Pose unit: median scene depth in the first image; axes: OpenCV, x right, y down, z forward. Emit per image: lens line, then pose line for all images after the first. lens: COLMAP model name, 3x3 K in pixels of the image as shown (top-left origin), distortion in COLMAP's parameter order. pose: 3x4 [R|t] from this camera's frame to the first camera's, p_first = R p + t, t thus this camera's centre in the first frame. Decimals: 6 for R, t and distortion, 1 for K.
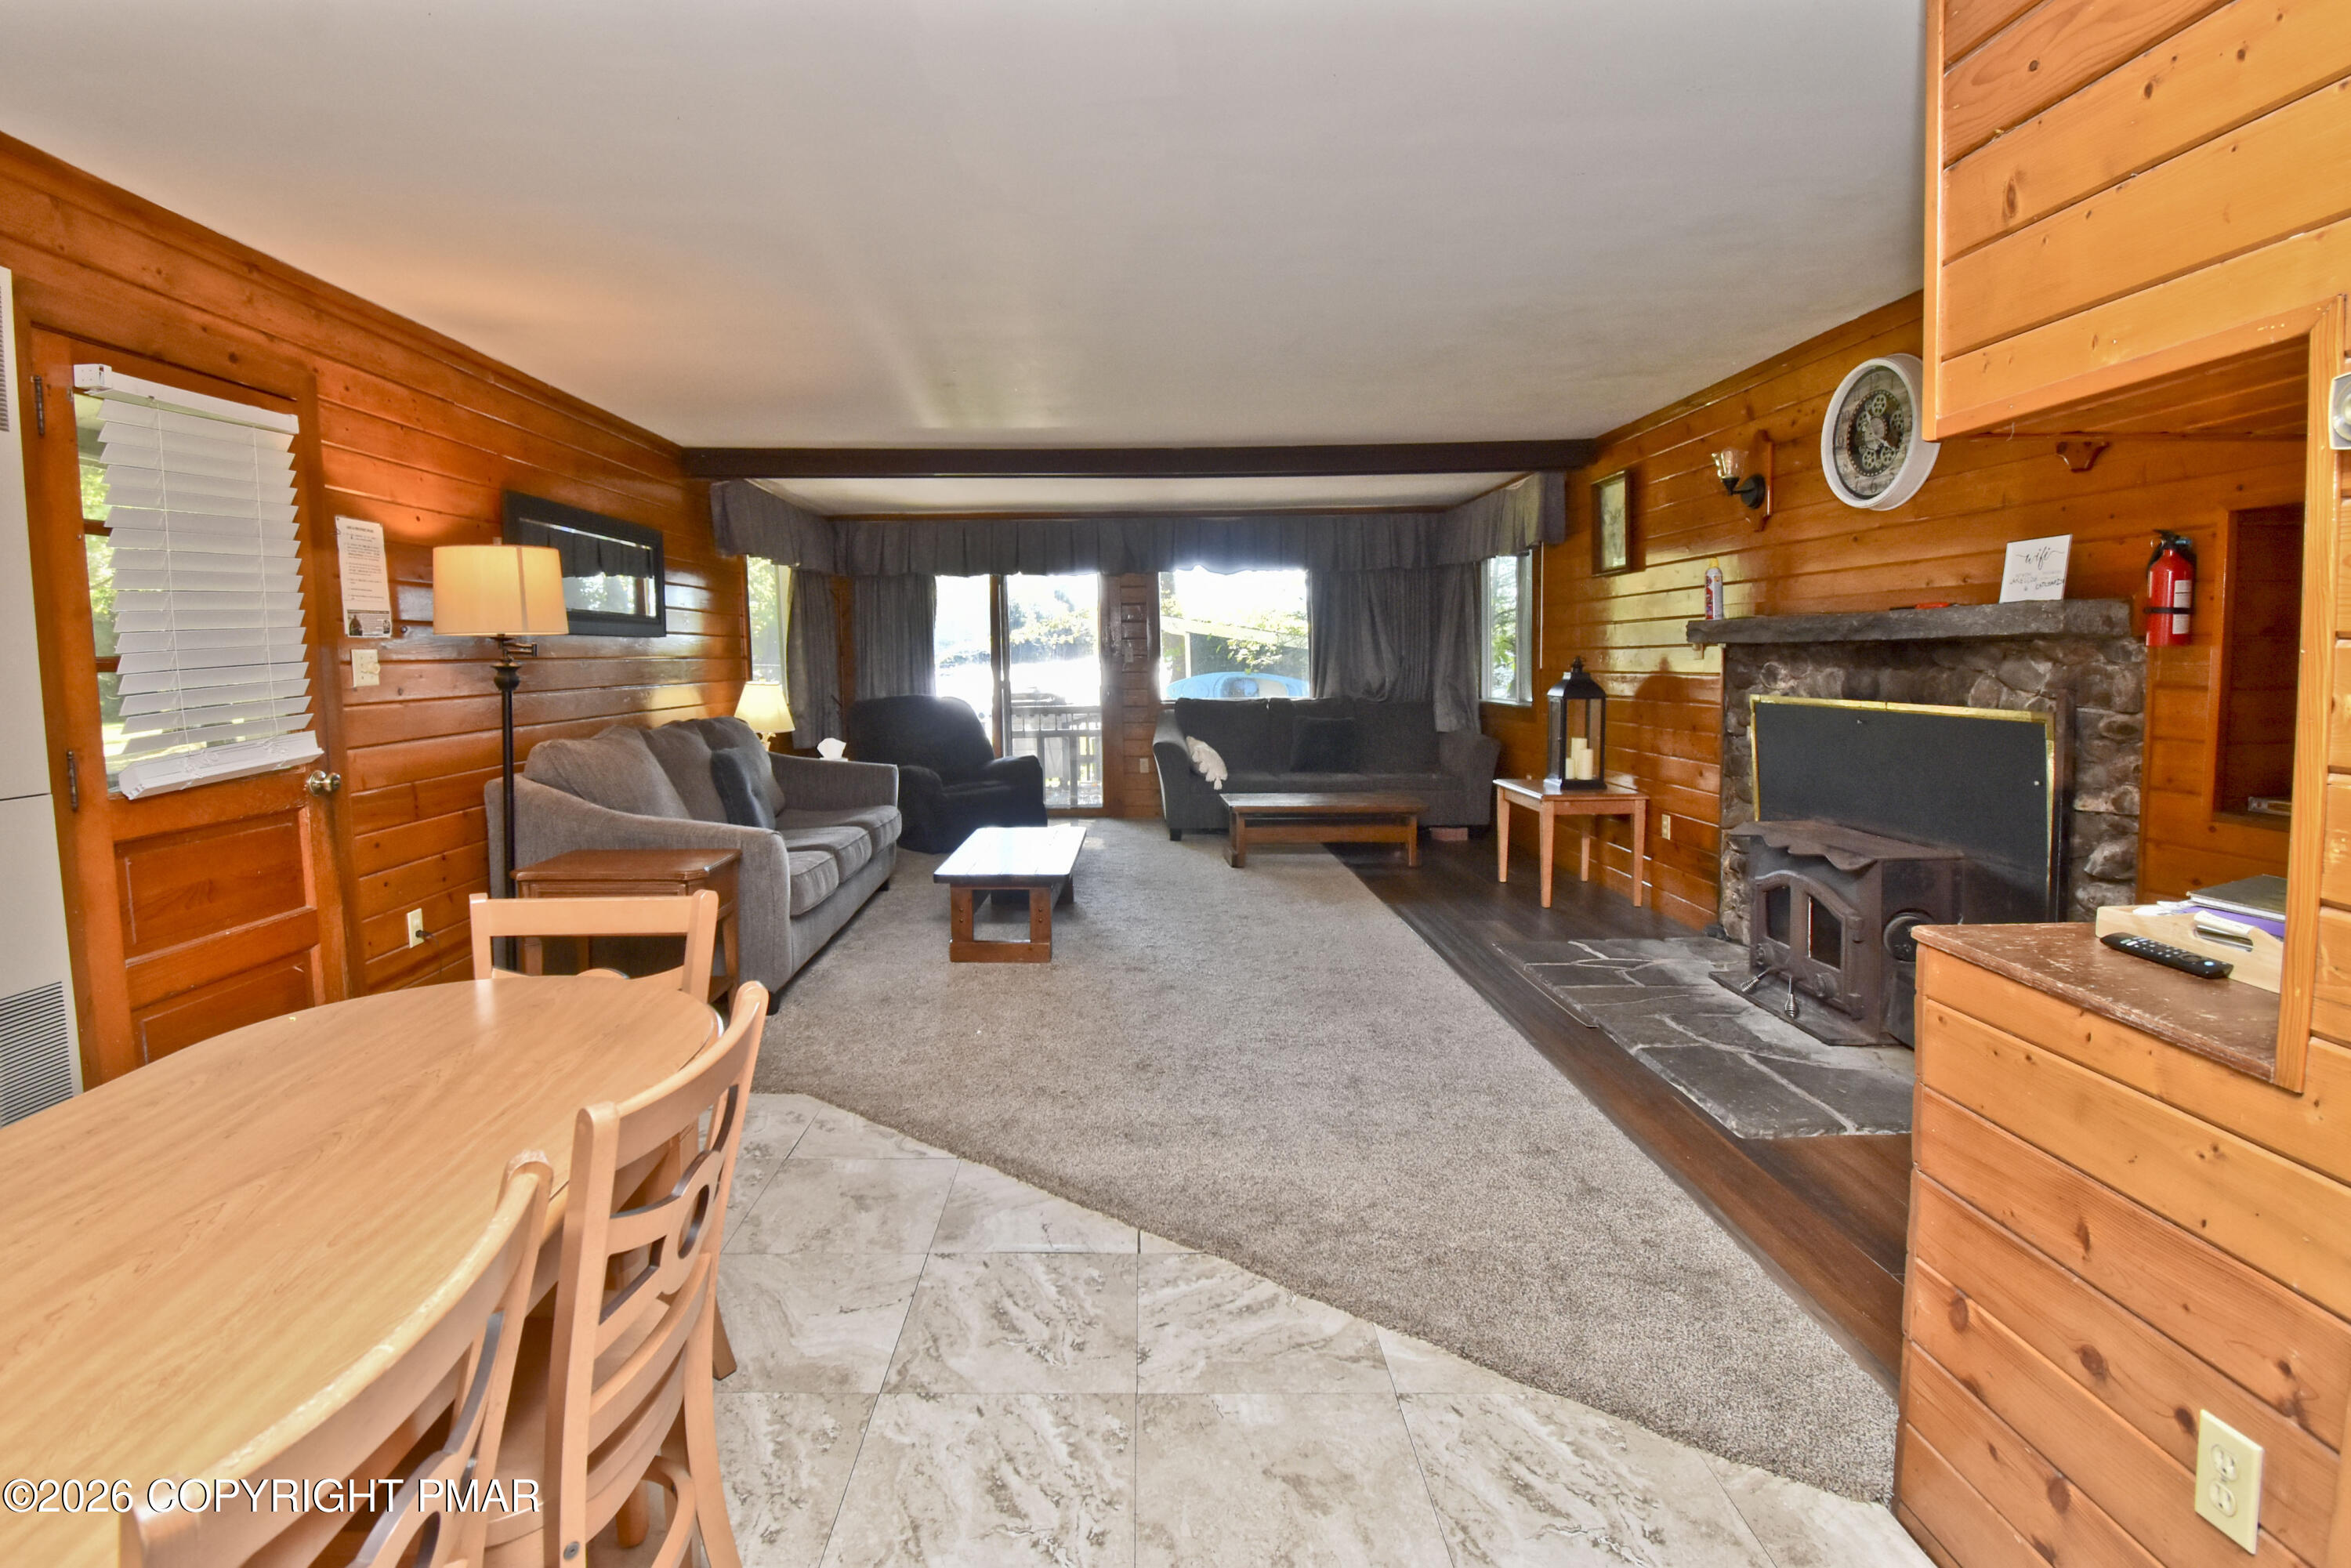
lens RADIAL K [[1125.4, 0, 1112.7], [0, 1125.4, 741.8], [0, 0, 1]] dist [0.001767, -0.000125]
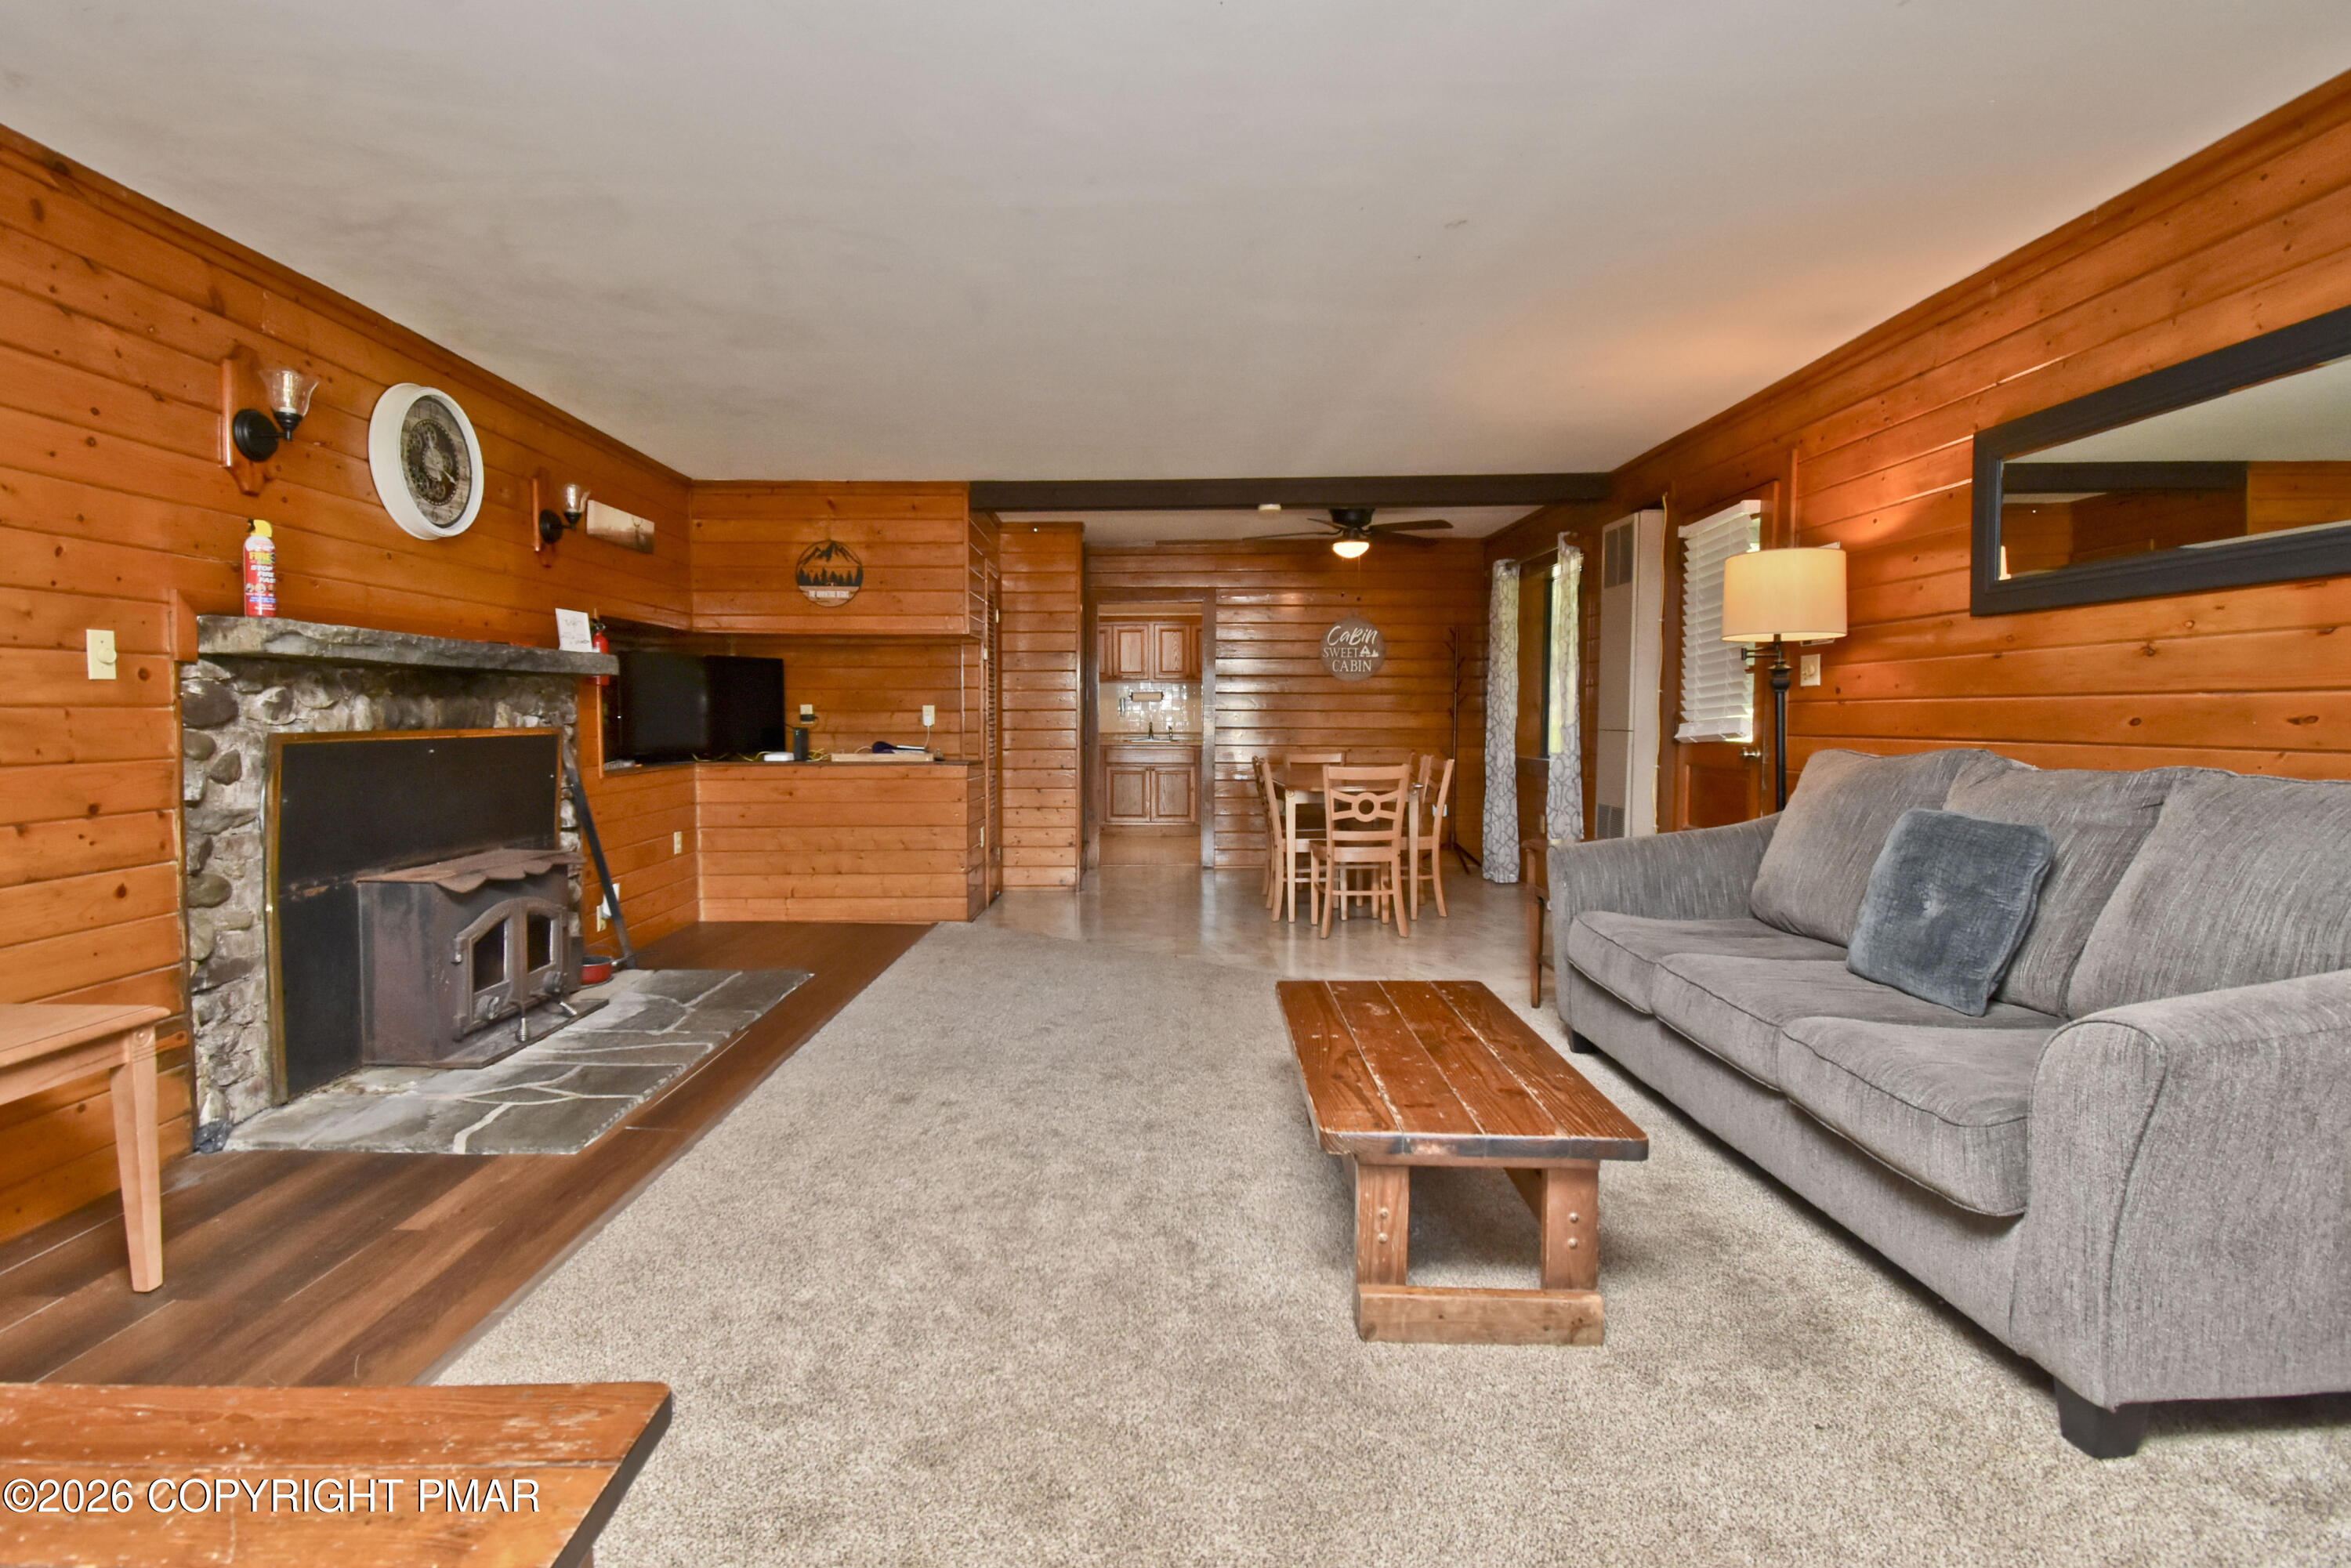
lens RADIAL K [[1131.8, 0, 1154.0], [0, 1131.8, 773.8], [0, 0, 1]] dist [0.020219, -0.028437]
pose [[-0.999813, 0.019291, 0.001008, 0.028745], [0.019261, 0.991532, 0.128424, -0.091328], [0.001478, 0.128419, -0.991719, 1.607193]]
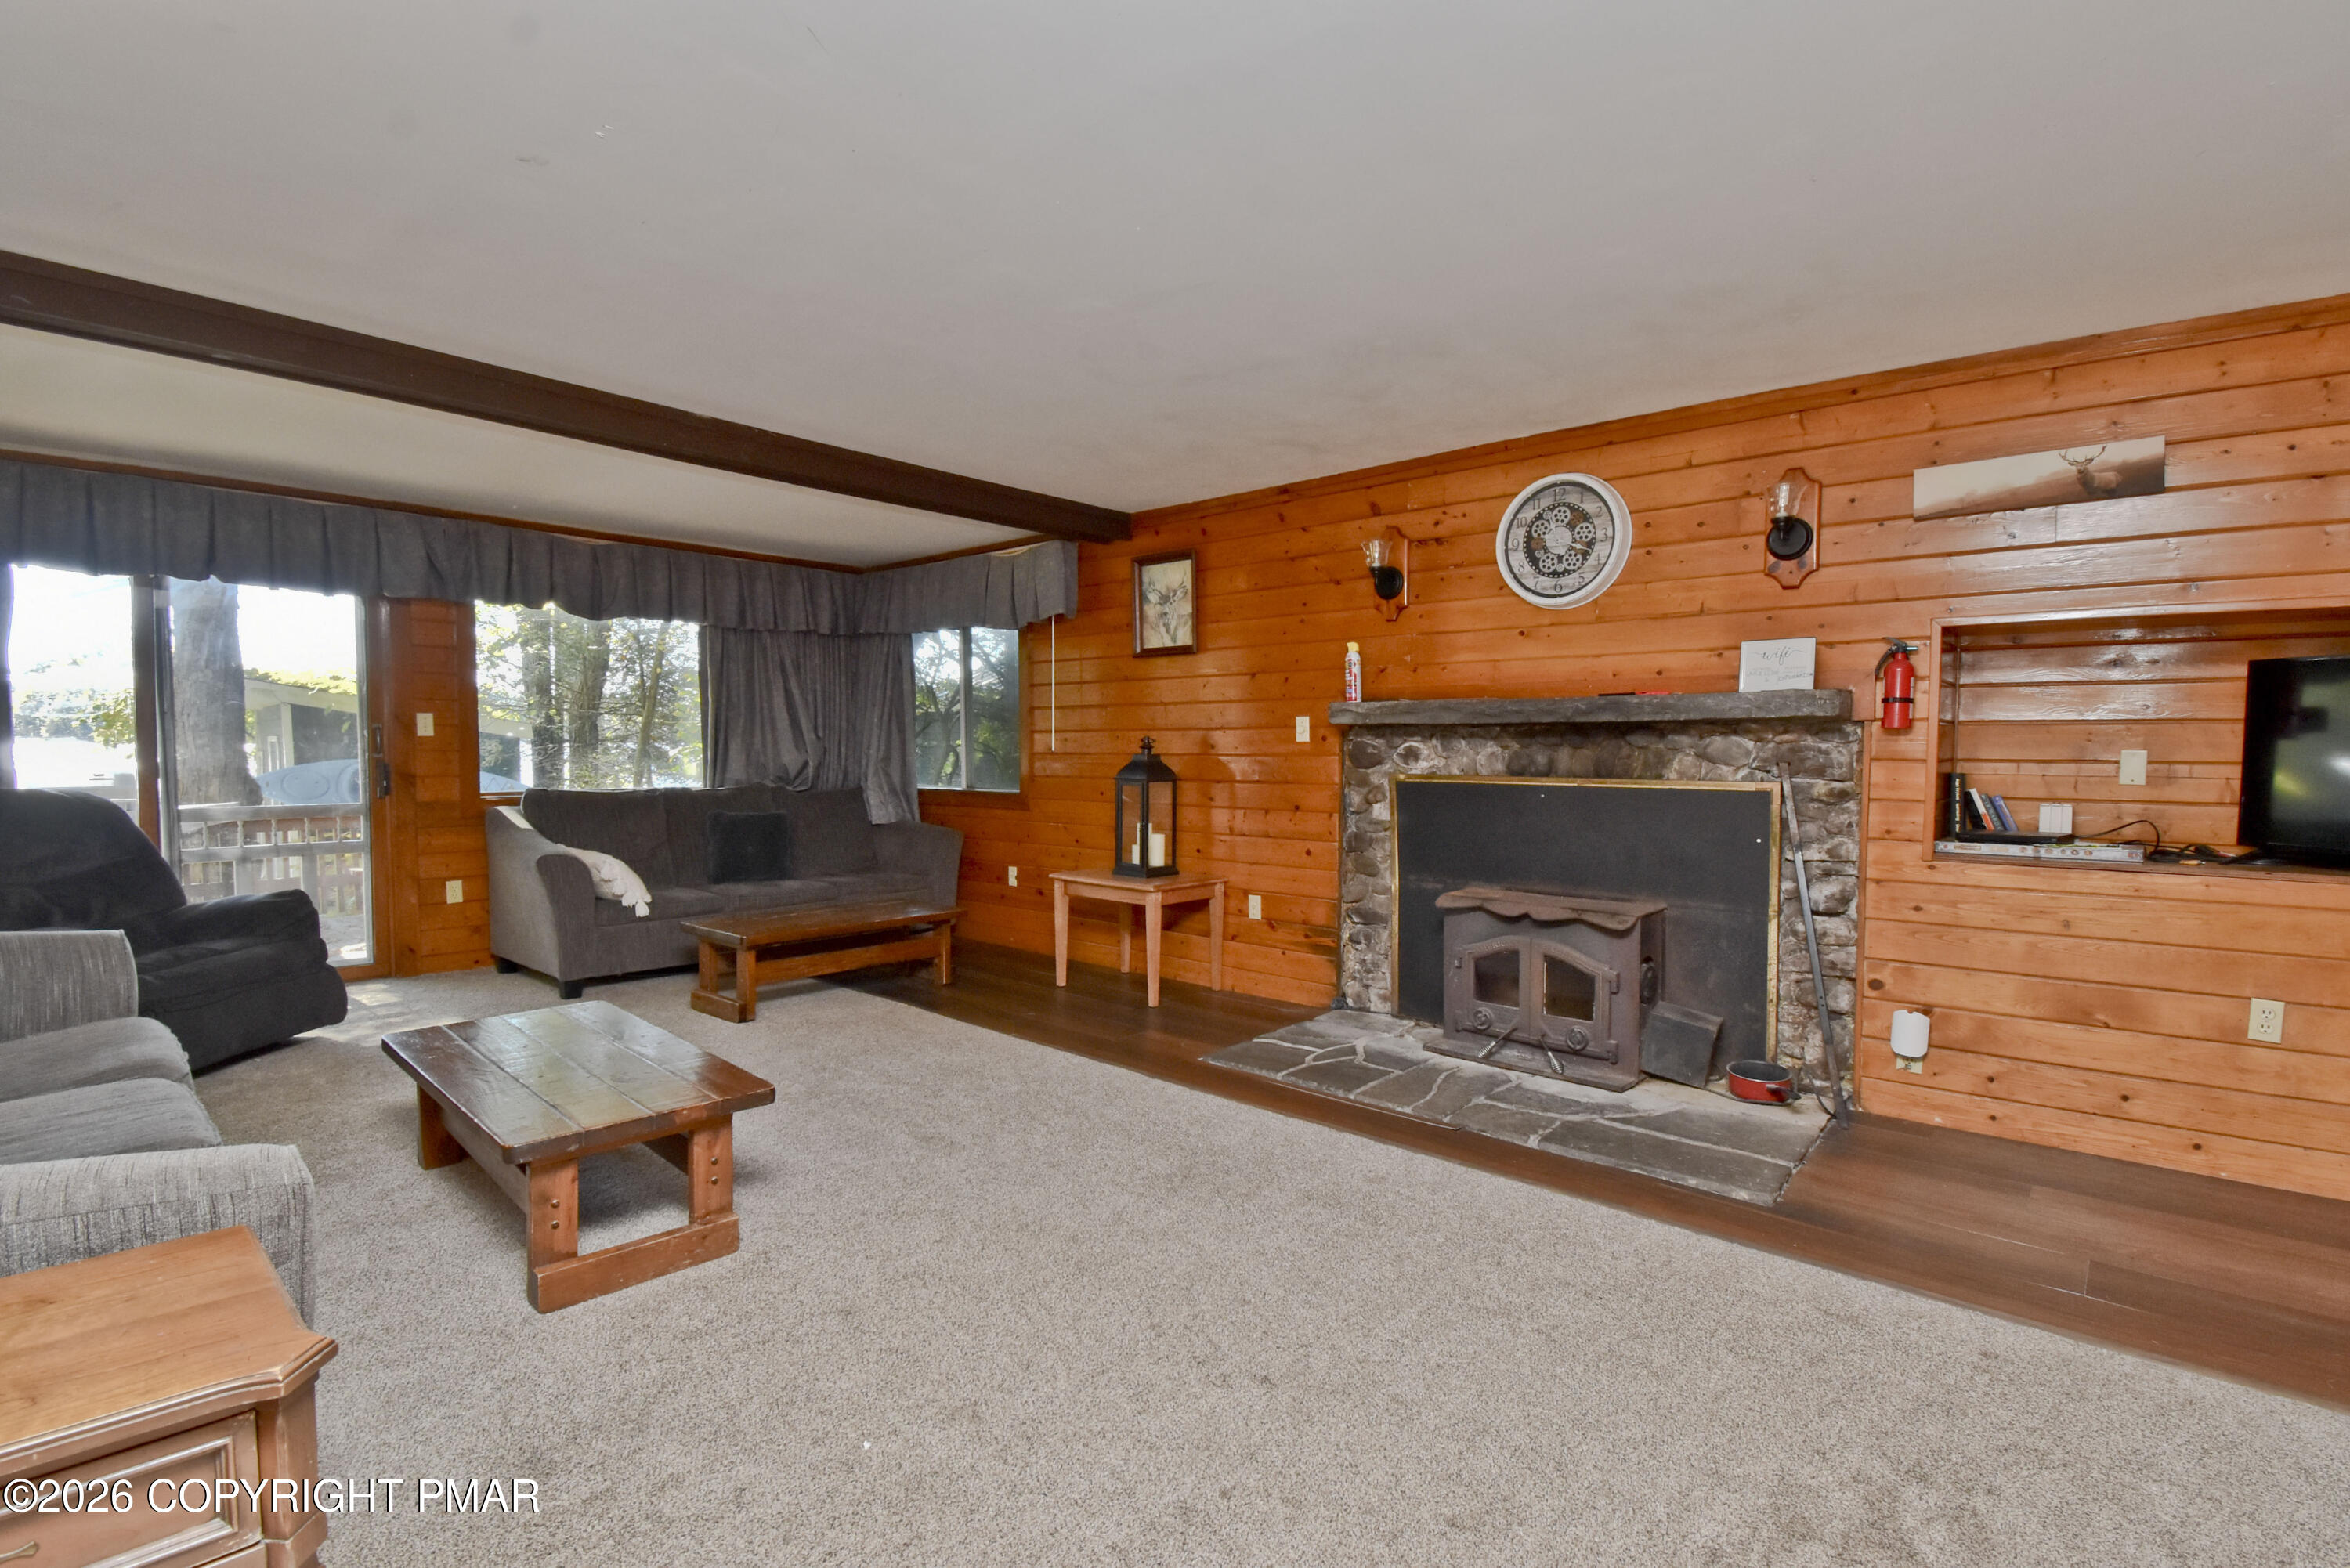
lens RADIAL K [[1076.9, 0, 1193.9], [0, 1076.9, 793.2], [0, 0, 1]] dist [0.019168, -0.028717]
pose [[0.656517, -0.013357, 0.754193, -0.303705], [0.041781, 0.998952, -0.018679, -0.011837], [-0.753153, 0.043774, 0.656388, 0.452212]]
